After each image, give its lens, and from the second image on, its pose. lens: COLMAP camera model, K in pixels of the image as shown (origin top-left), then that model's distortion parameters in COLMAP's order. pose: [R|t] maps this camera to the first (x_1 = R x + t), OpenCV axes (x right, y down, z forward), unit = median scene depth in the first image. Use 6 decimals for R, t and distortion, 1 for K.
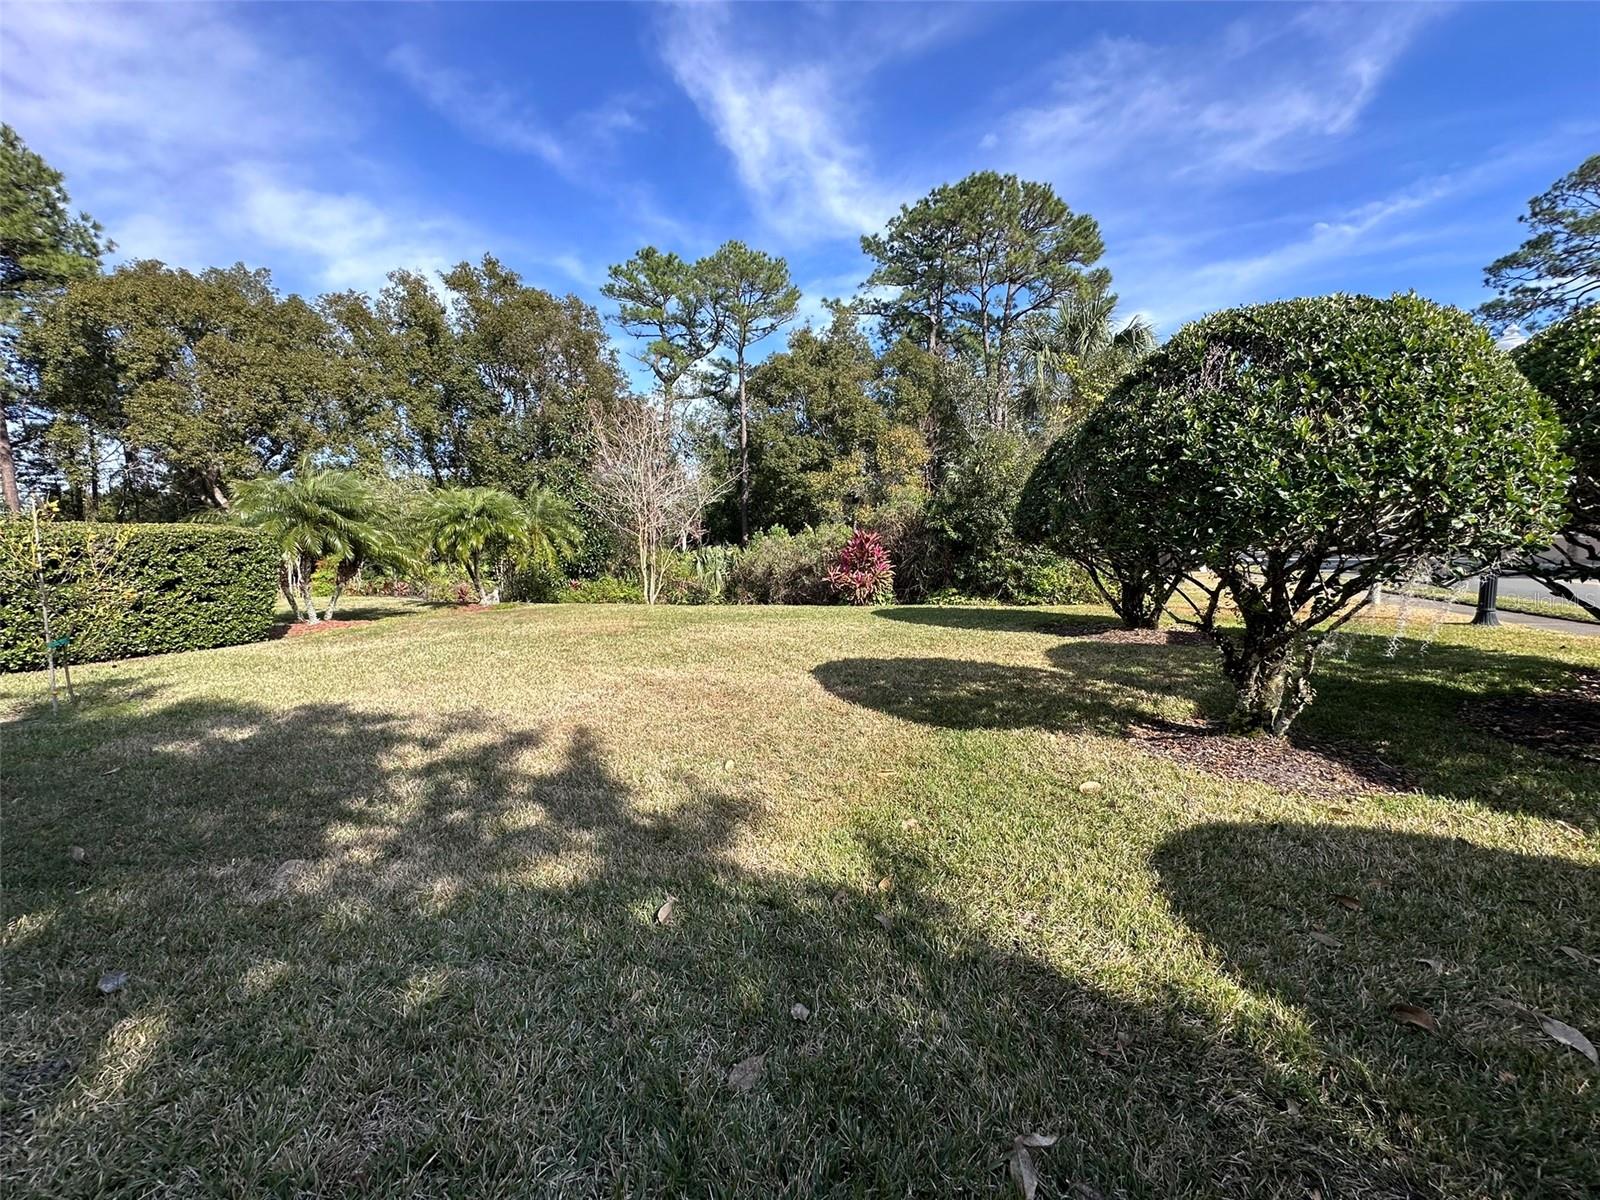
lens RADIAL K [[638.5, 0, 799.4], [0, 638.5, 595.2], [0, 0, 1]] dist [-0.000359, -0.000069]
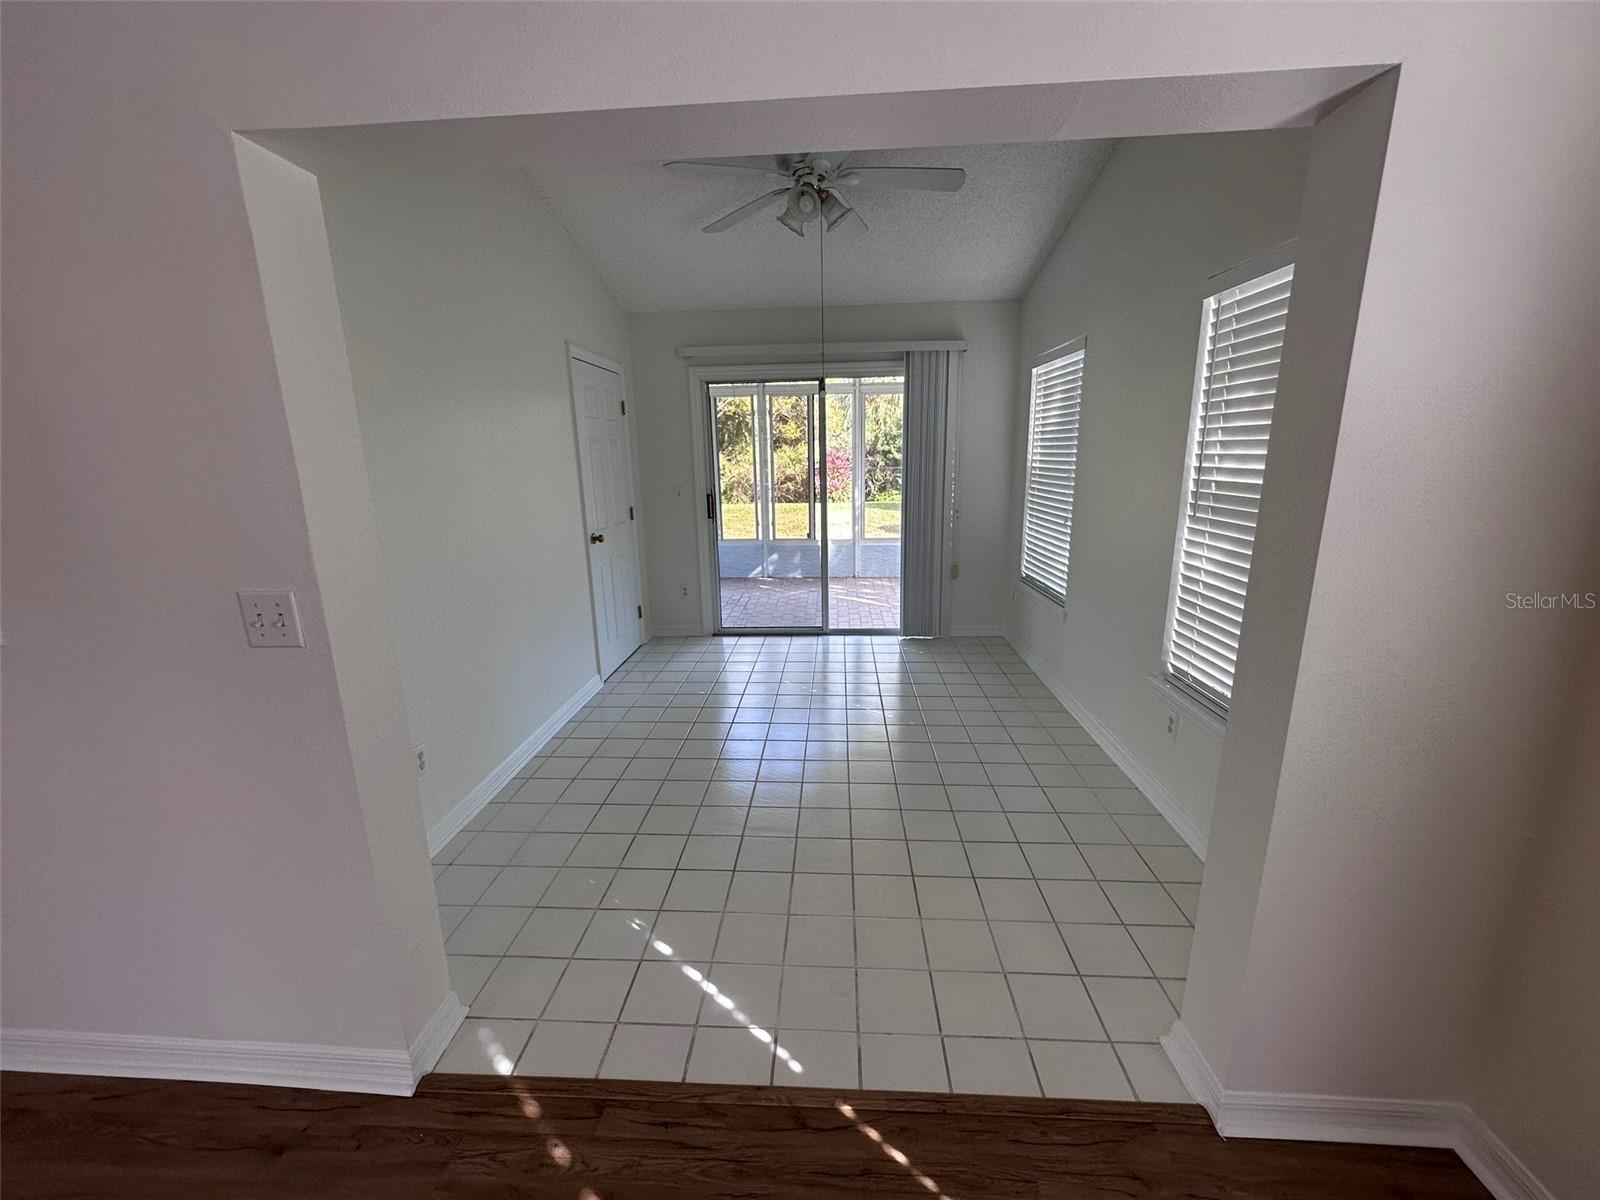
lens RADIAL K [[637.3, 0, 800.0], [0, 637.3, 600.0], [0, 0, 1]] dist [-0.002166, 0.000266]
pose [[0.972178, -0.048650, 0.229135, -0.306968], [0.011847, 0.987155, 0.159325, 0.002157], [-0.233943, -0.152178, 0.960267, -0.404317]]
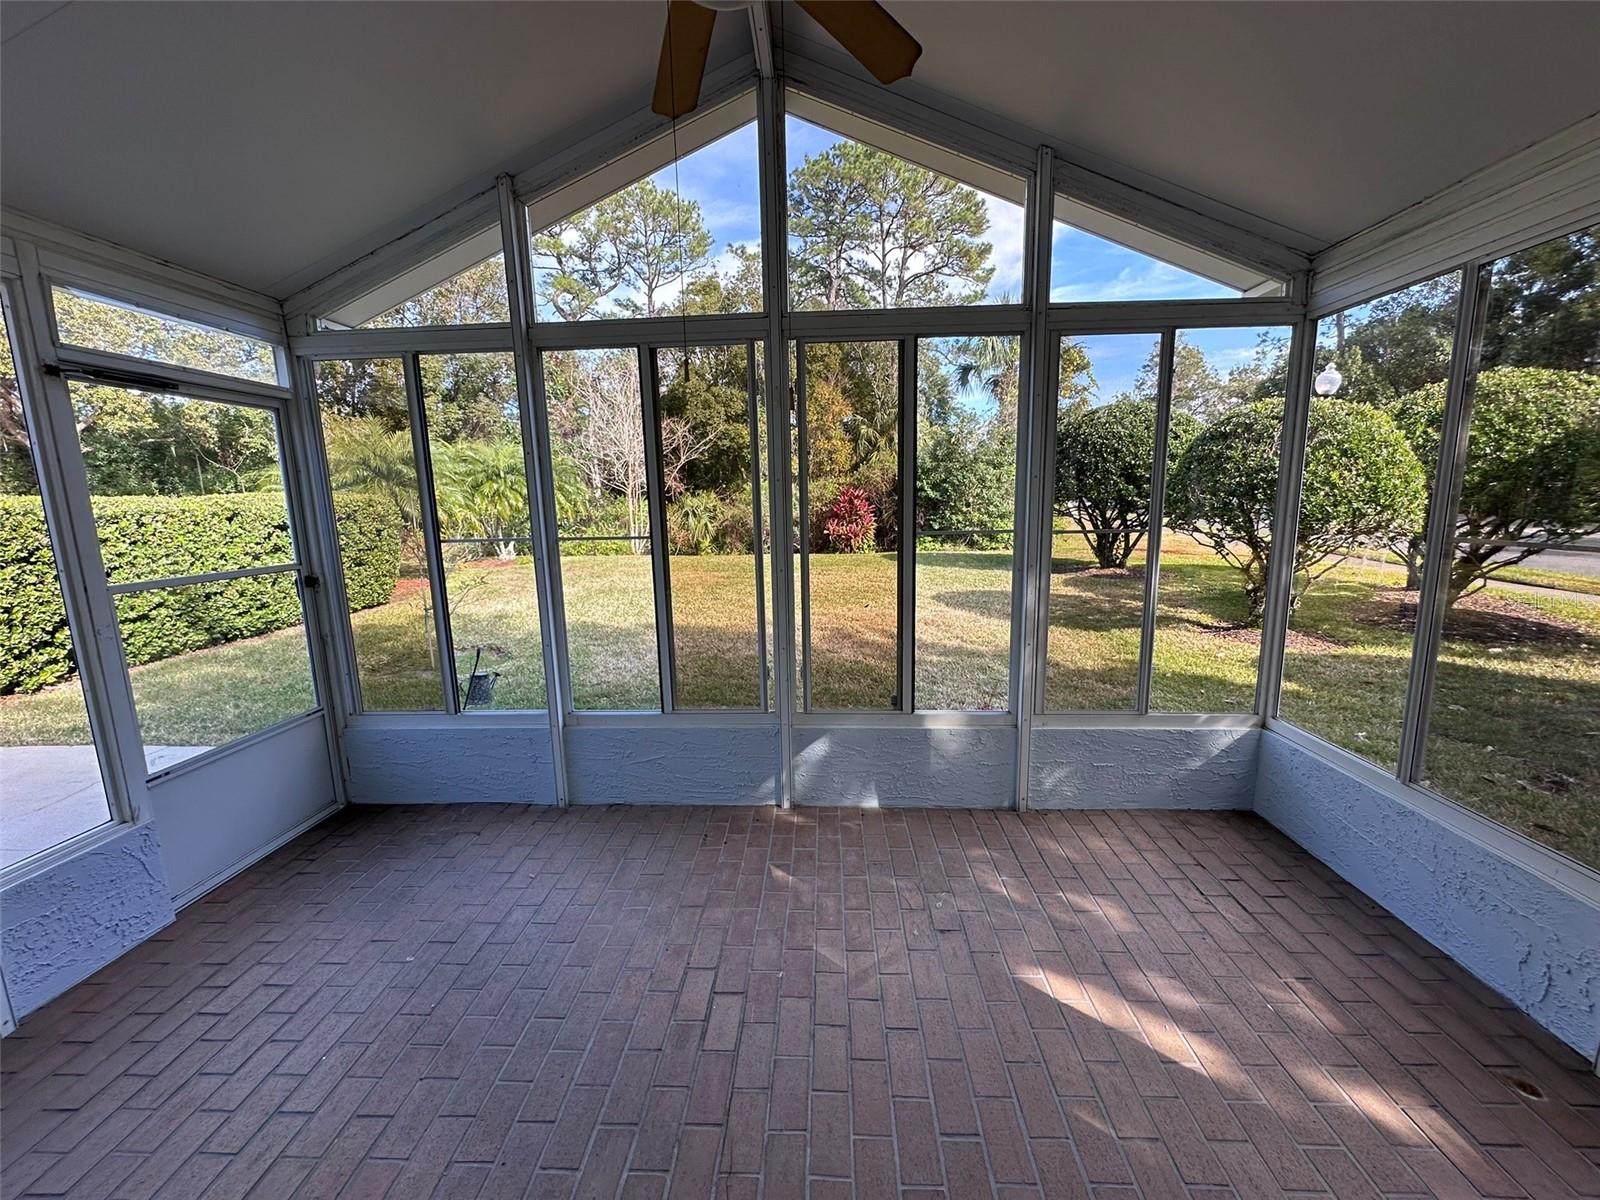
lens RADIAL K [[637.3, 0, 800.0], [0, 637.3, 600.0], [0, 0, 1]] dist [-0.002166, 0.000266]
pose [[0.970885, -0.039455, 0.236273, -0.259950], [0.015361, 0.994567, 0.102961, -0.018154], [-0.239052, -0.096334, 0.966216, -0.116629]]
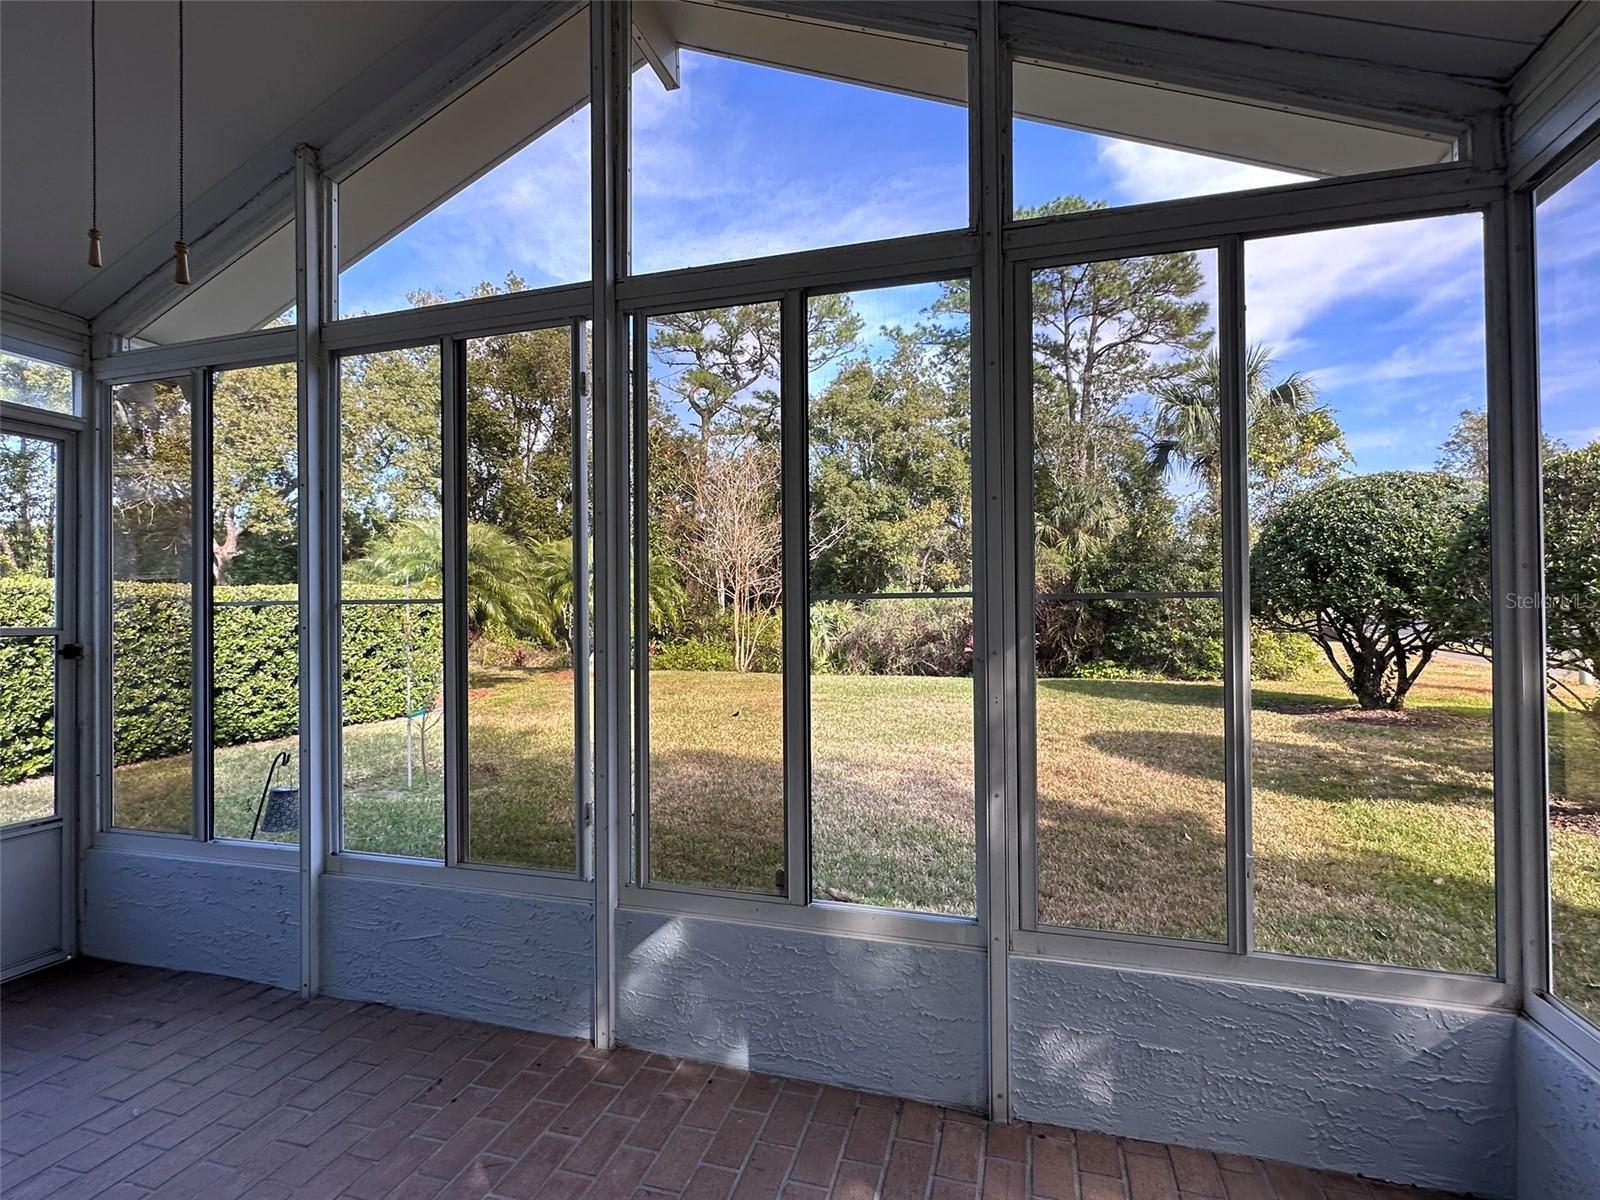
lens RADIAL K [[766.5, 0, 799.2], [0, 766.5, 604.0], [0, 0, 1]] dist [-0.003768, 0.001166]
pose [[0.999862, 0.013681, 0.009476, -0.190990], [-0.012990, 0.997496, -0.069520, -0.007857], [-0.010403, 0.069388, 0.997536, -0.082287]]
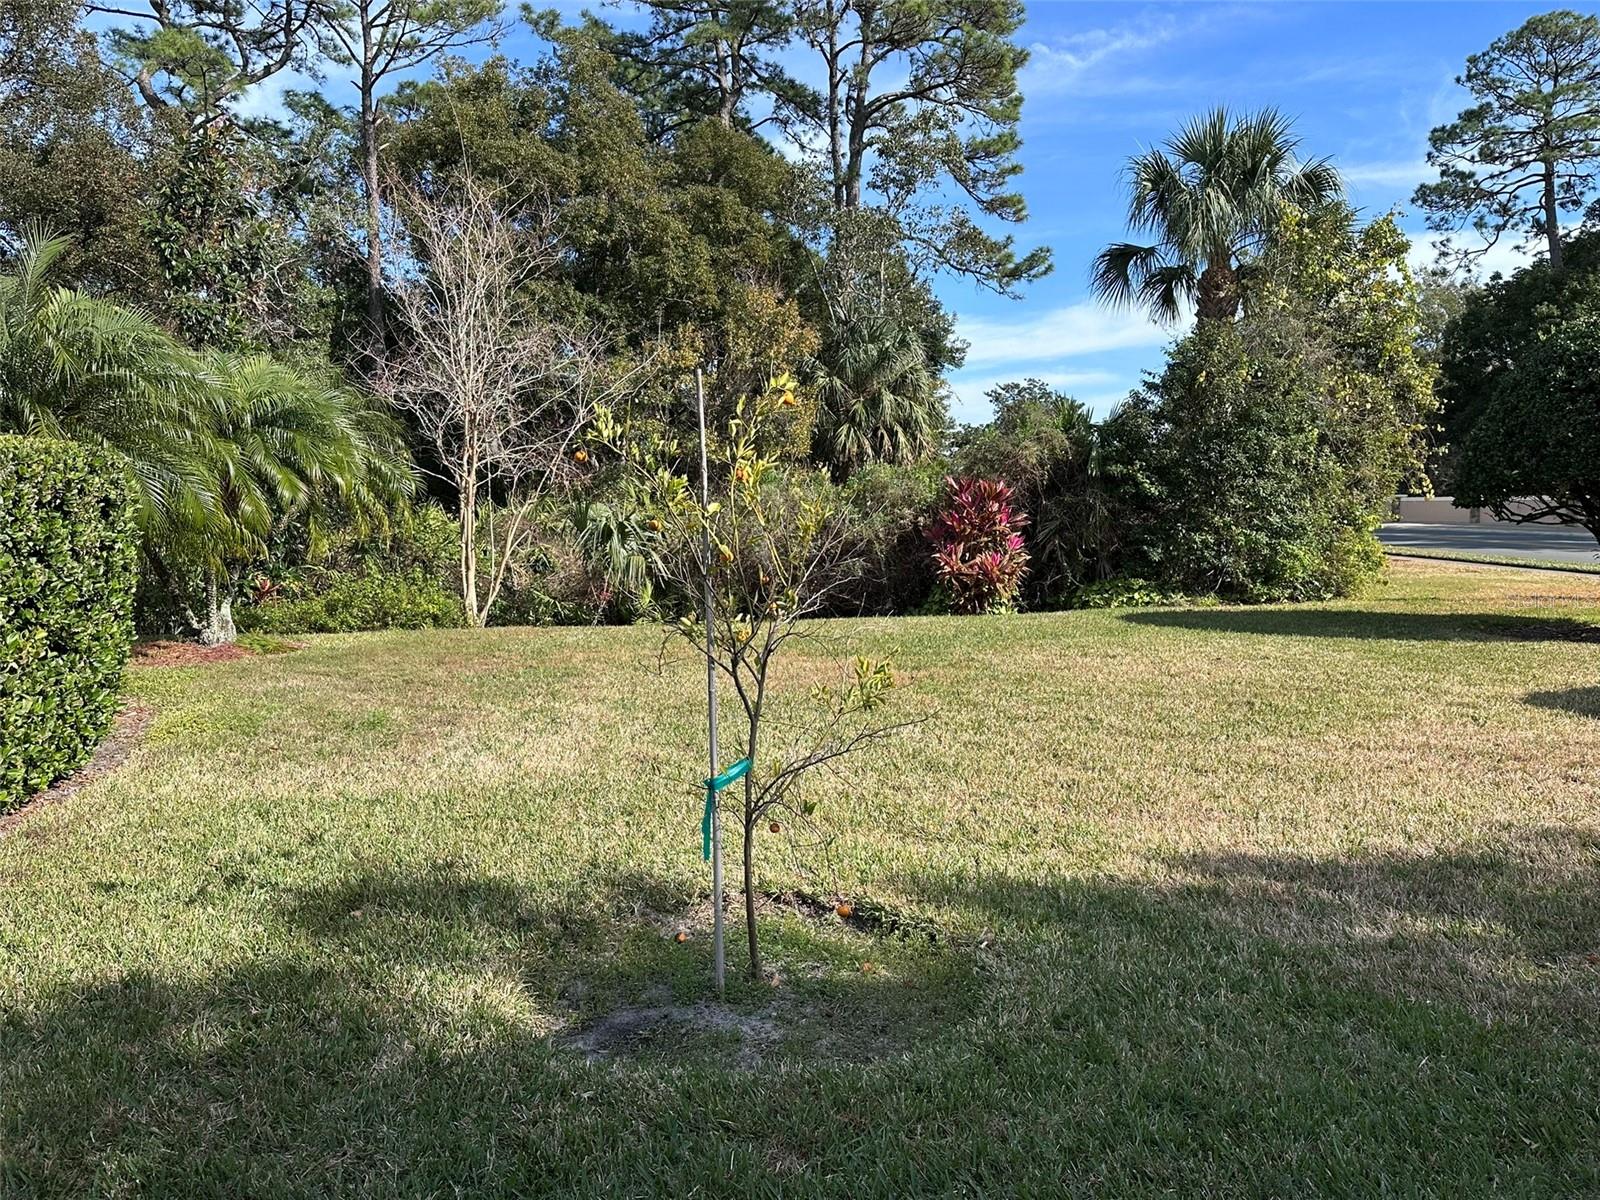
lens RADIAL K [[1191.3, 0, 800.0], [0, 1191.3, 600.0], [0, 0, 1]] dist [0.116082, -0.167511]
pose [[0.893209, -0.027298, 0.448813, -0.479569], [0.026264, 0.999619, 0.008530, -0.007578], [-0.448874, 0.004169, 0.893585, 0.135991]]
